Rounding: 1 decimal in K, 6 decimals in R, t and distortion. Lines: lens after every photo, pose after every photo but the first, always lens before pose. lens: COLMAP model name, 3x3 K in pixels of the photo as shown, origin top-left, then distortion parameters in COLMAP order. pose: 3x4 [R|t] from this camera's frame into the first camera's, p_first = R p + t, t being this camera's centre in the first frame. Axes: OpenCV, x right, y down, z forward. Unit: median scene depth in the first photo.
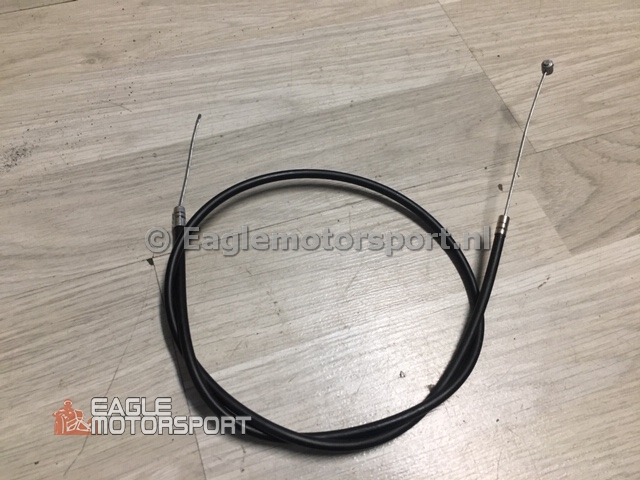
lens RADIAL K [[547.9, 0, 321.5], [0, 547.9, 242.4], [0, 0, 1]] dist [0.077202, -0.124863]
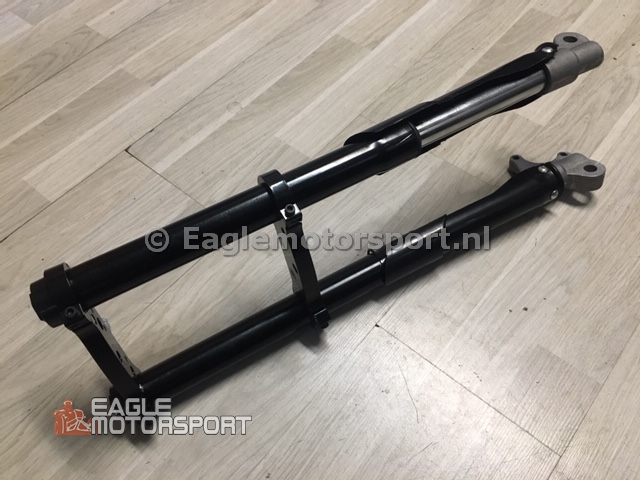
lens RADIAL K [[547.9, 0, 321.4], [0, 547.9, 239.2], [0, 0, 1]] dist [0.077202, -0.124863]
pose [[0.860654, -0.473785, 0.186555, -0.634169], [0.489678, 0.870574, -0.048127, -0.217366], [-0.139608, 0.132773, 0.981265, -0.875758]]
